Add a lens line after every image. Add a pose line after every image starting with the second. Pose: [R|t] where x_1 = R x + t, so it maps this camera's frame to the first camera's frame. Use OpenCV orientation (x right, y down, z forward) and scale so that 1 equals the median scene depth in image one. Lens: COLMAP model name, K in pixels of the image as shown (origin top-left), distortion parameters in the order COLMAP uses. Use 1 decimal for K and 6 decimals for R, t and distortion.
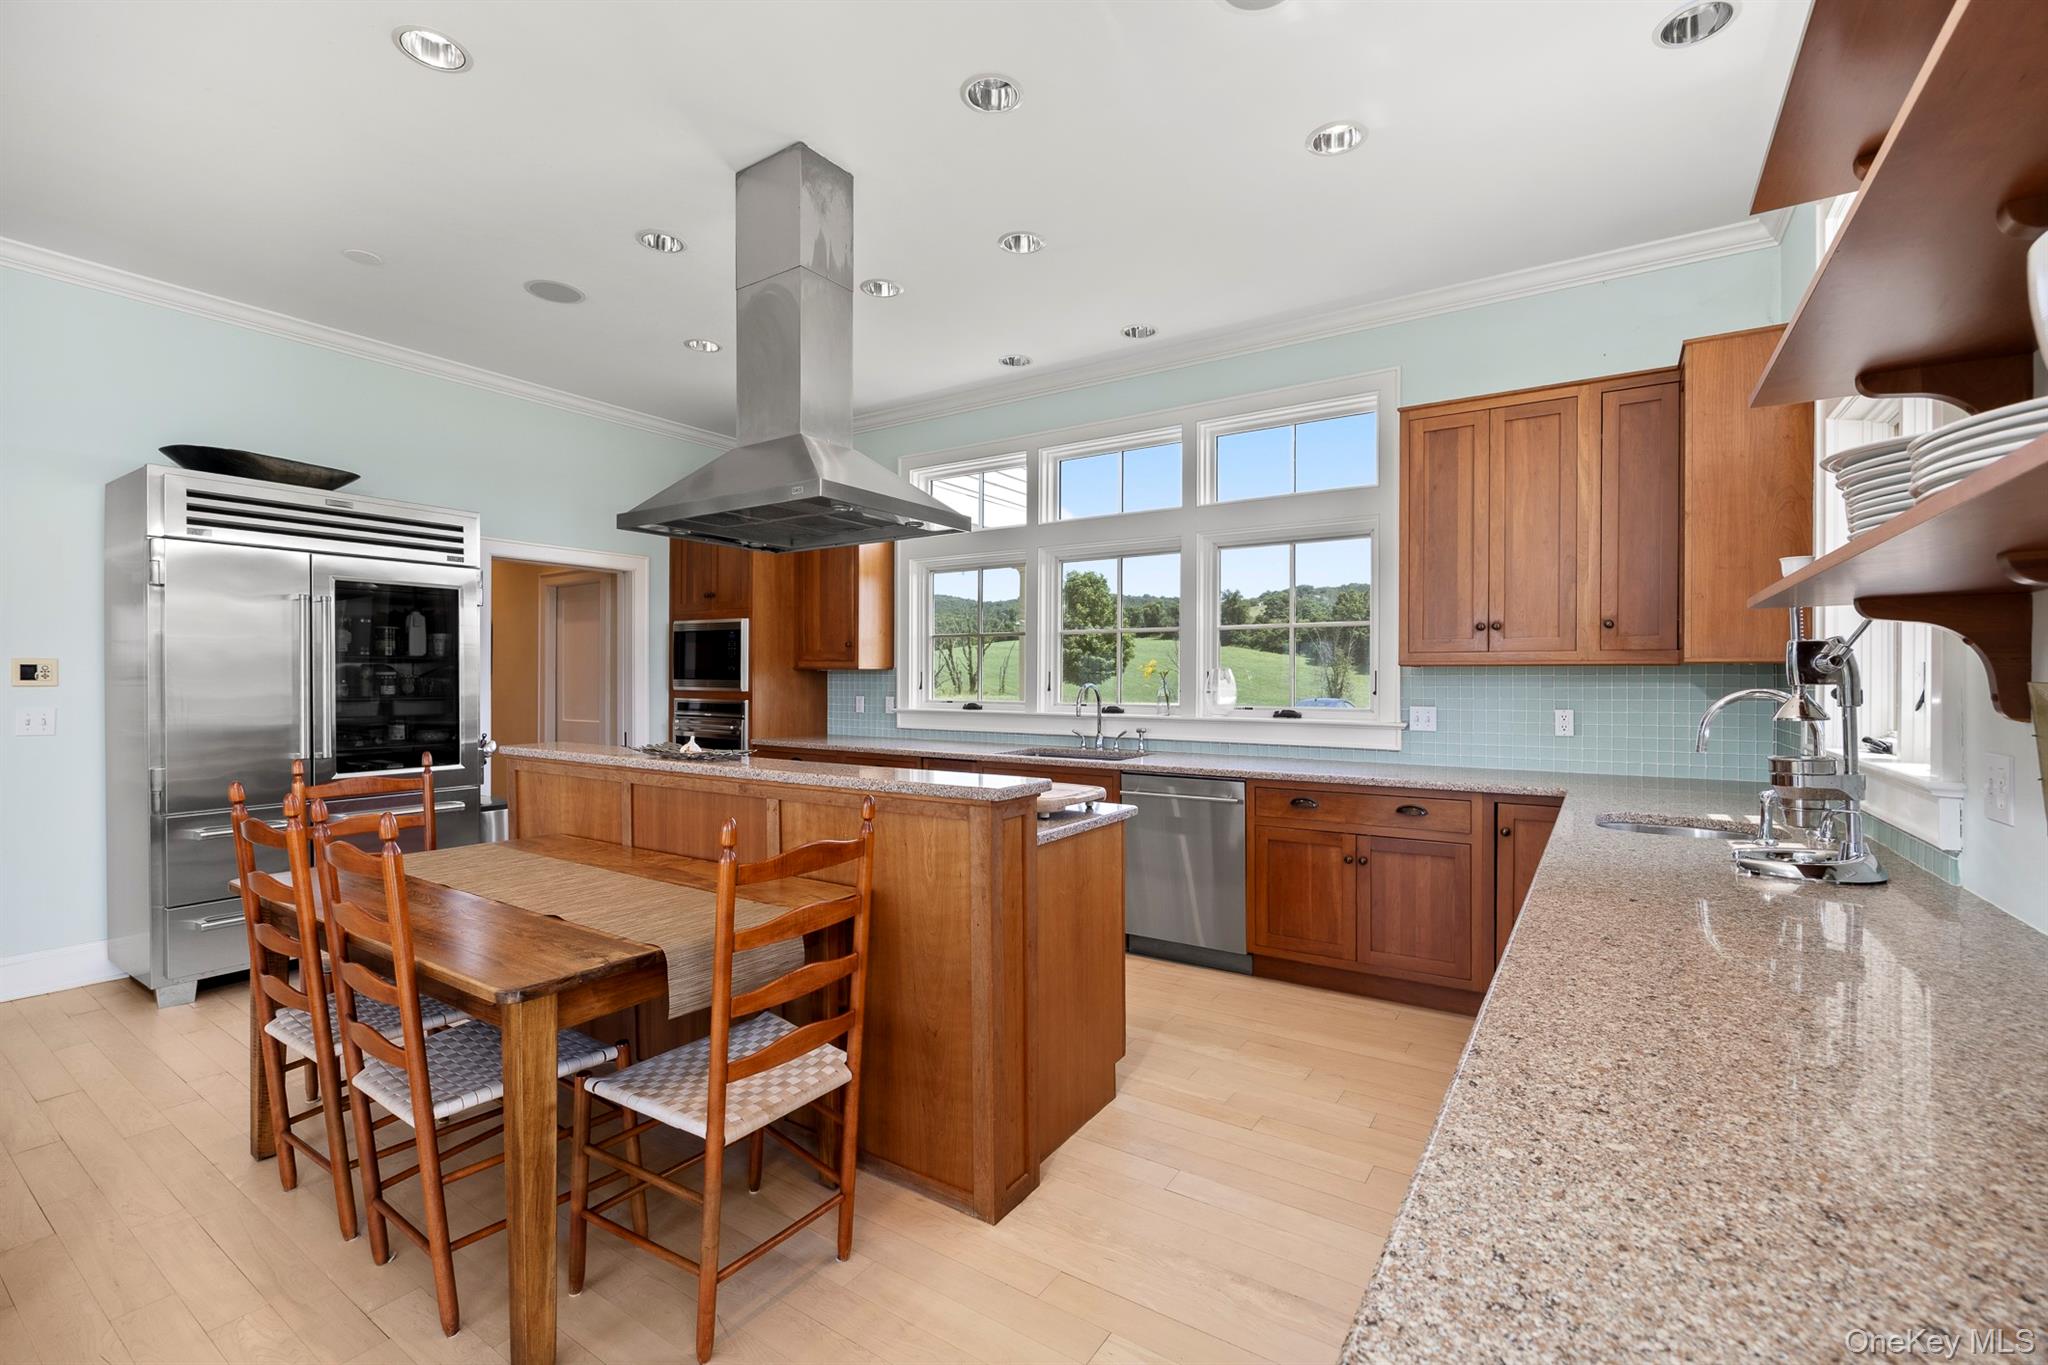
lens RADIAL K [[900.6, 0, 1024.0], [0, 900.6, 682.5], [0, 0, 1]] dist [0.000402, -0.000016]
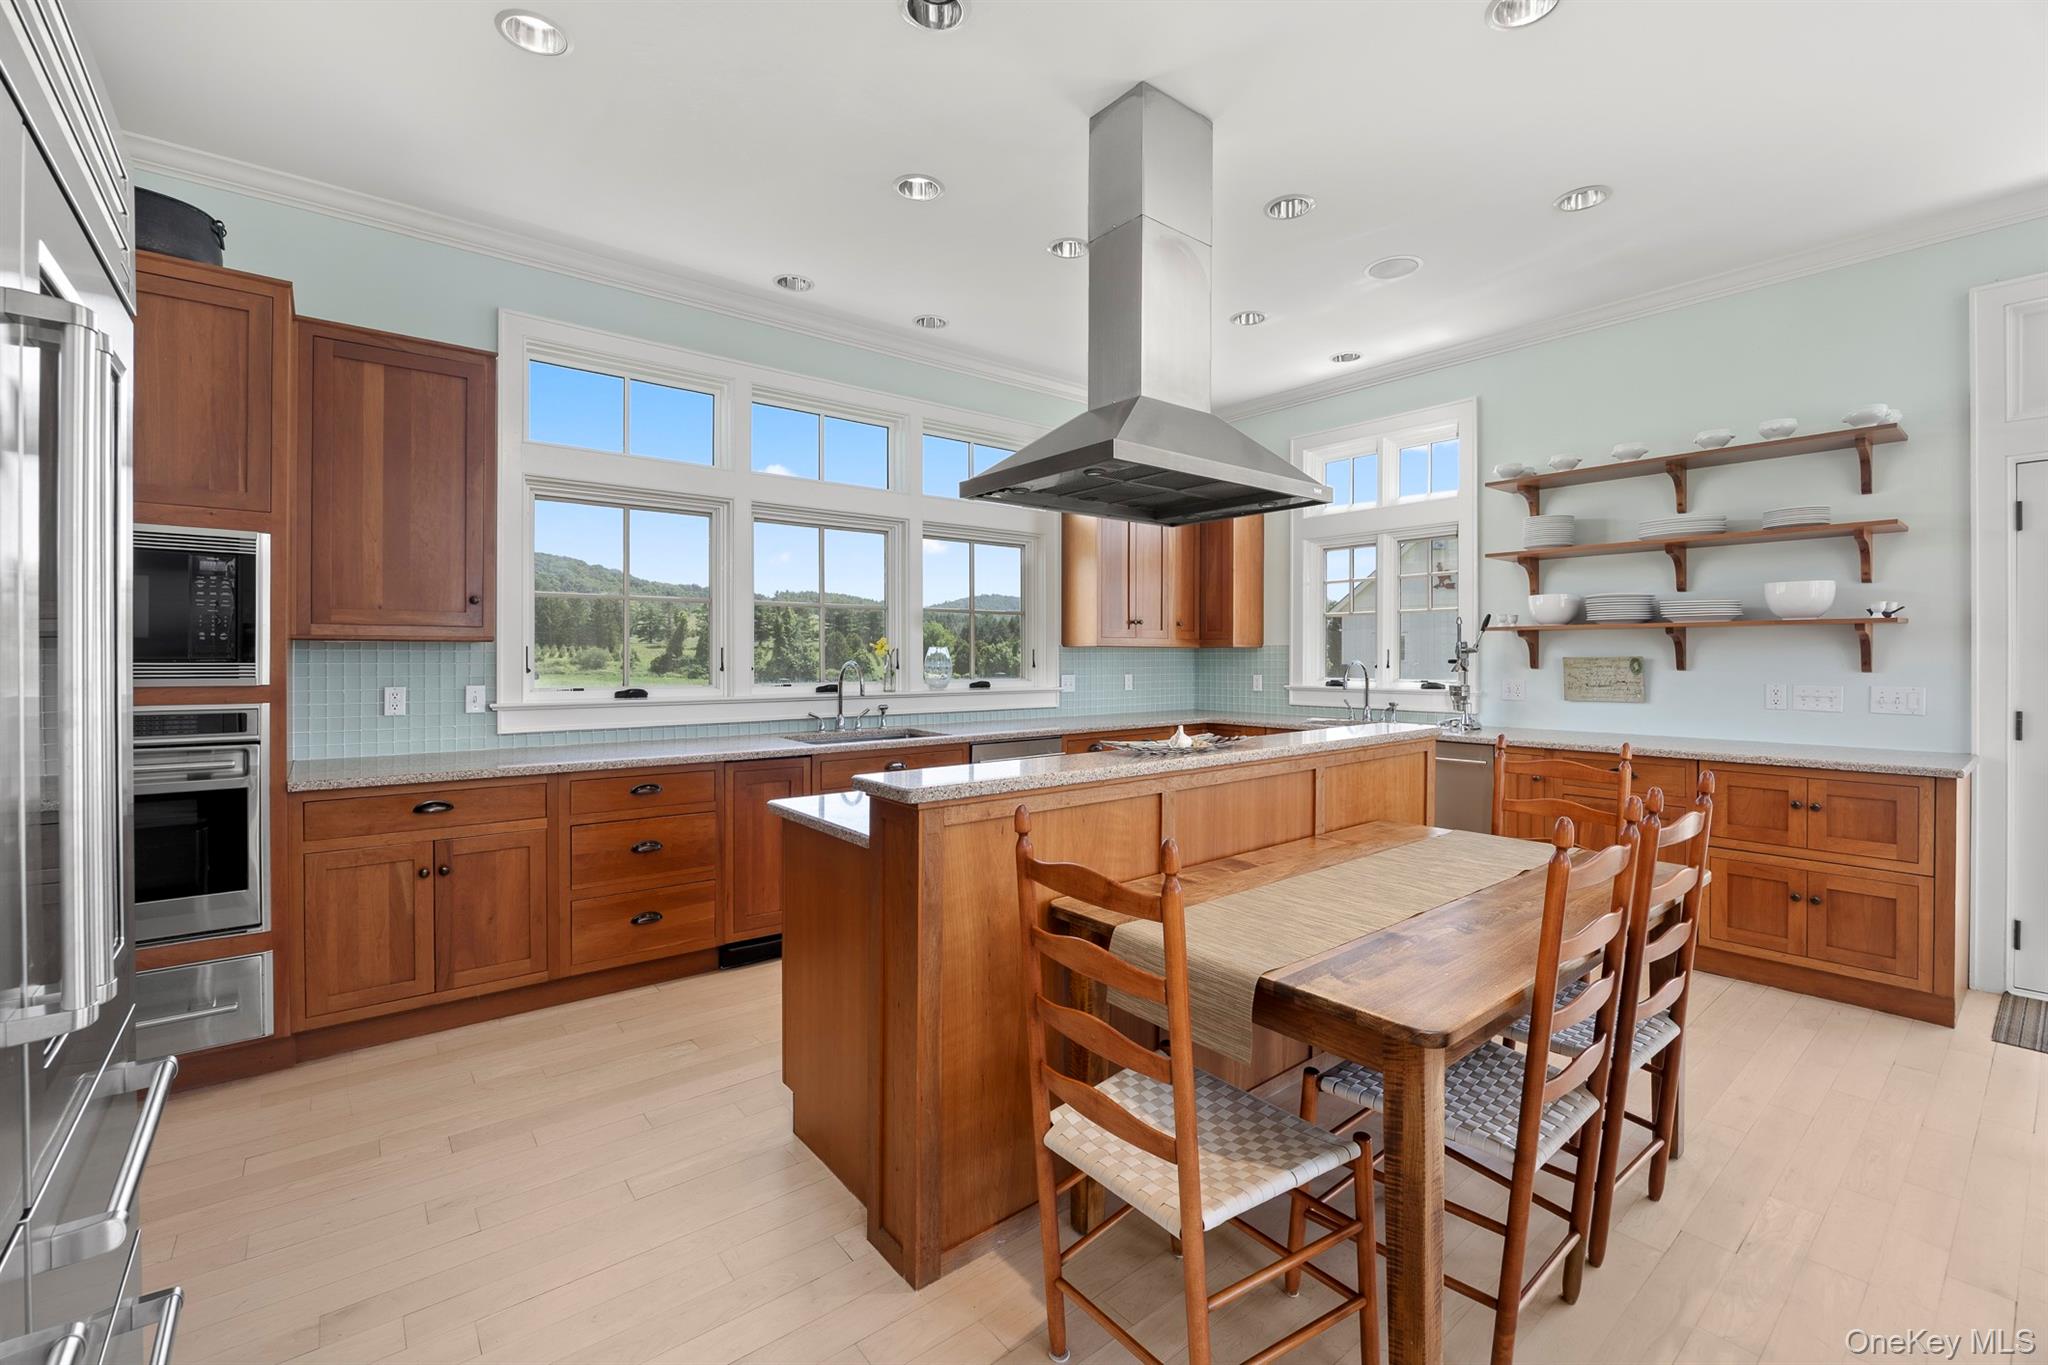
lens RADIAL K [[850.9, 0, 1016.4], [0, 850.9, 657.3], [0, 0, 1]] dist [-0.013460, -0.000130]
pose [[0.296090, -0.002733, 0.955156, -0.736547], [0.005607, 0.999984, 0.001123, -0.003058], [-0.955144, 0.005023, 0.296100, 0.576806]]
